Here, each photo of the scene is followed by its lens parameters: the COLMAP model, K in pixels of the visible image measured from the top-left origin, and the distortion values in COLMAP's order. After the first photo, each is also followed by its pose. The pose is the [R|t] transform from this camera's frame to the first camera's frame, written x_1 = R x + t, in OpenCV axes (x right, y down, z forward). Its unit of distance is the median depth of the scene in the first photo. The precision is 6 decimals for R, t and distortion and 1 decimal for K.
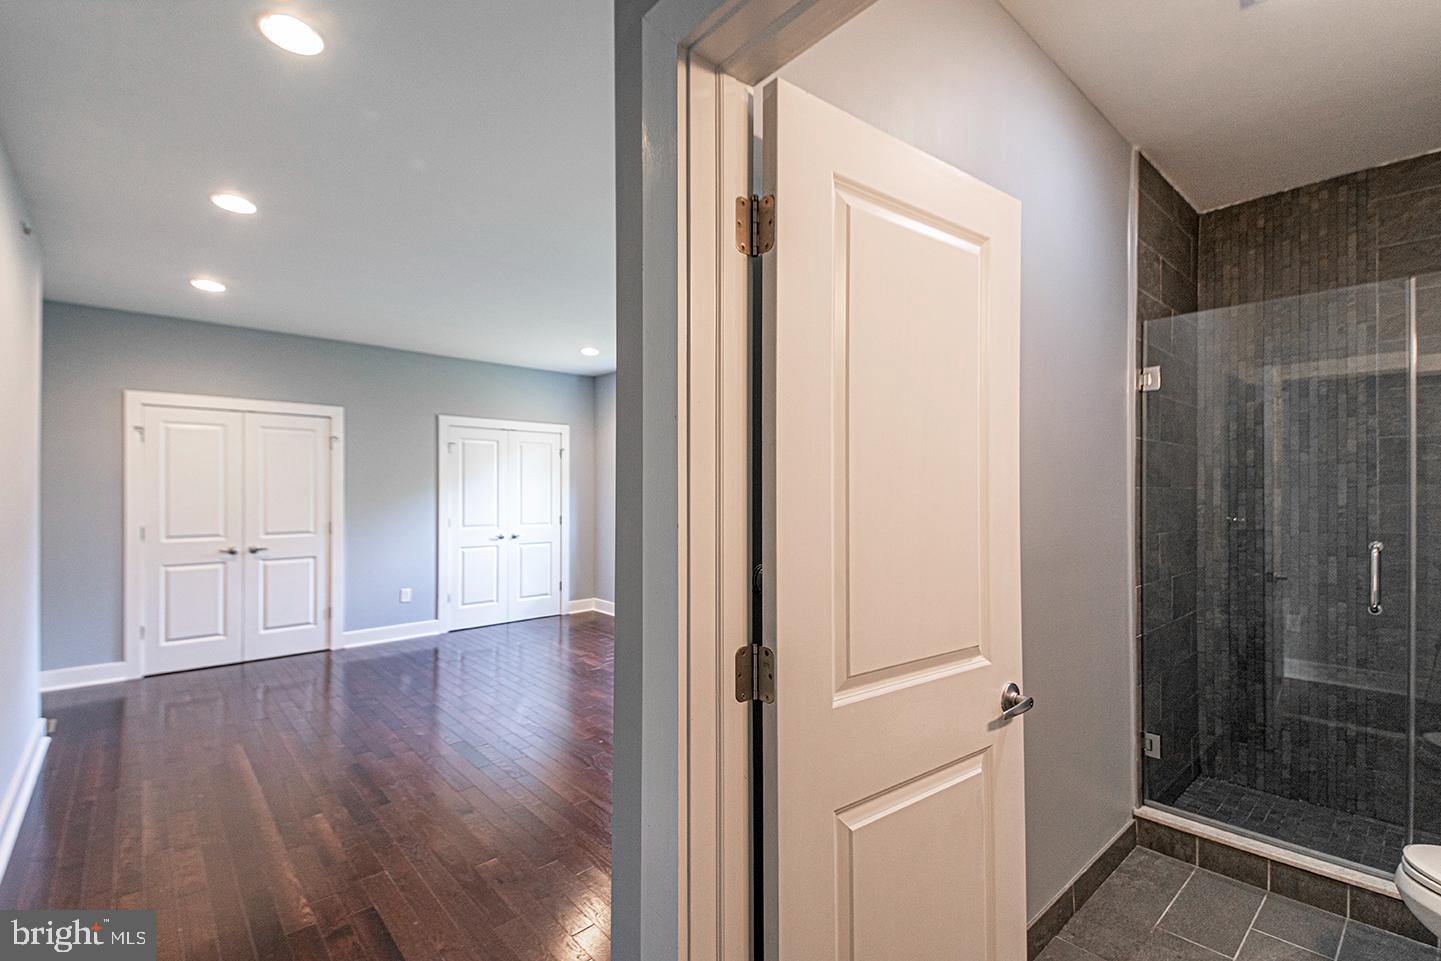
lens RADIAL K [[636.7, 0, 720.5], [0, 636.7, 480.5], [0, 0, 1]] dist [0.015862, -0.000403]
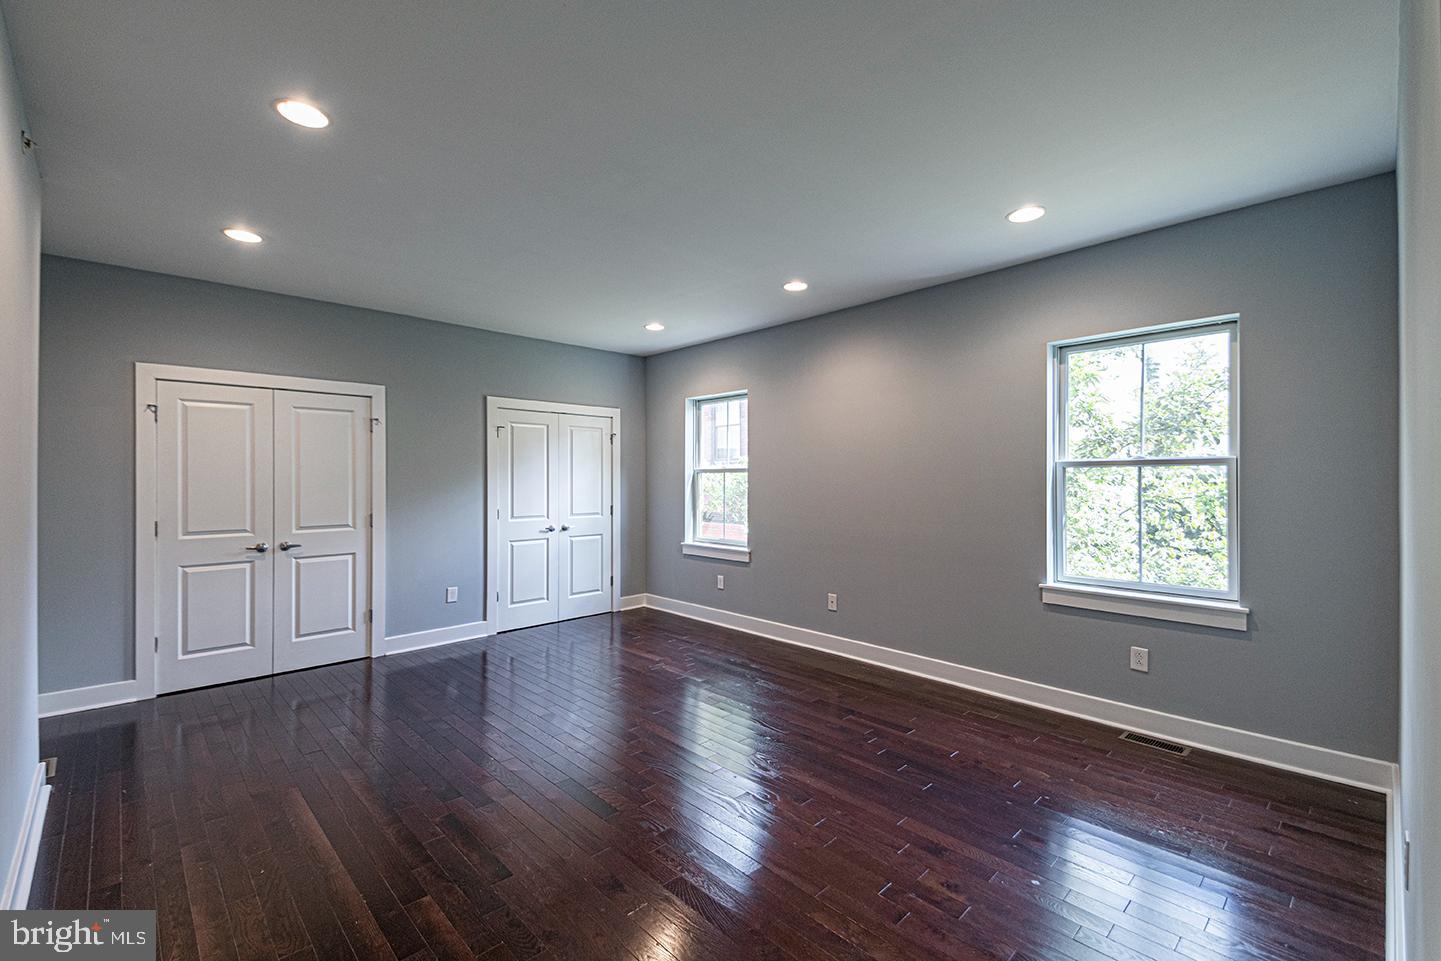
lens RADIAL K [[624.2, 0, 752.1], [0, 624.2, 468.6], [0, 0, 1]] dist [0.009681, 0.000302]
pose [[0.998673, 0.000287, 0.051492, -0.124294], [-0.000351, 0.999999, 0.001246, -0.000095], [-0.051492, -0.001262, 0.998673, 0.102287]]
